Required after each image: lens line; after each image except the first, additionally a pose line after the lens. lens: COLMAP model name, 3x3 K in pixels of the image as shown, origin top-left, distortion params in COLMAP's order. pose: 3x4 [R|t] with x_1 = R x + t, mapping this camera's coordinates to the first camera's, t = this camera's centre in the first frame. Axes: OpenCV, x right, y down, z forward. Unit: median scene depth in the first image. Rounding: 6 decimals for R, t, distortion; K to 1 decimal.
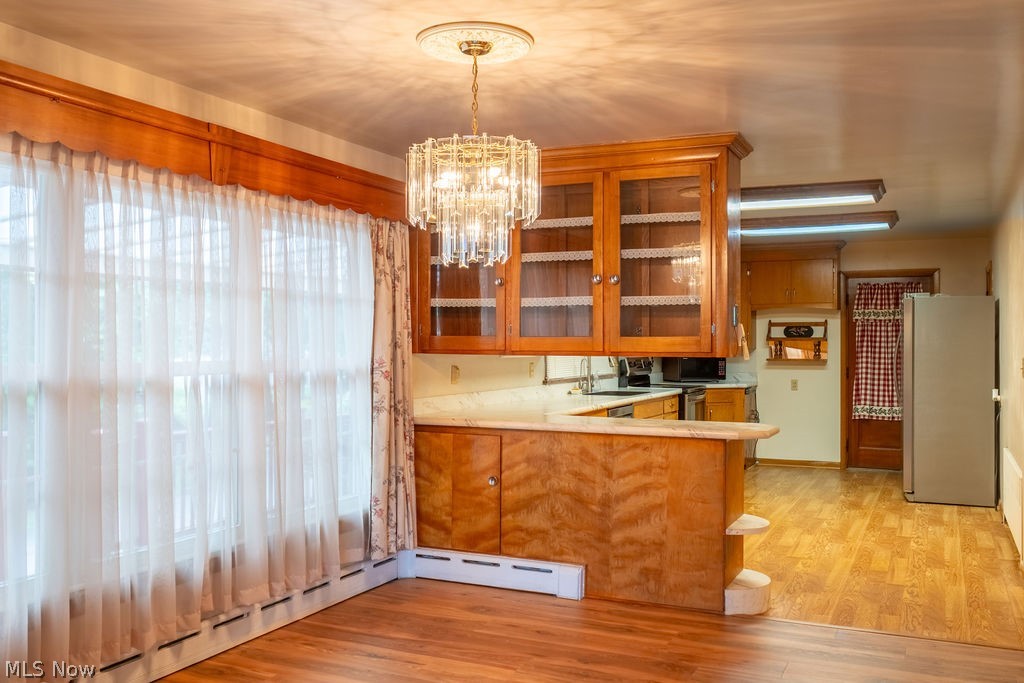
lens RADIAL K [[931.7, 0, 512.0], [0, 931.7, 341.5], [0, 0, 1]] dist [0.002591, -0.002547]
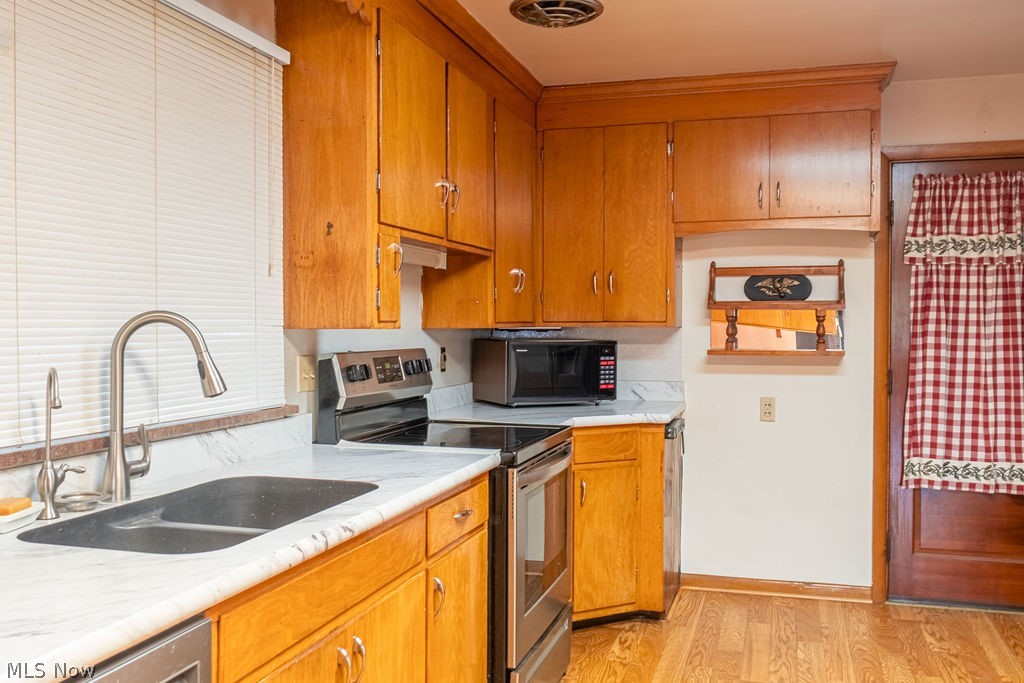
lens RADIAL K [[931.7, 0, 512.0], [0, 931.7, 341.5], [0, 0, 1]] dist [0.002591, -0.002547]
pose [[0.988469, -0.002596, 0.151402, 0.121389], [-0.000474, 0.999795, 0.020239, 0.006017], [-0.151423, -0.020078, 0.988265, 0.602388]]
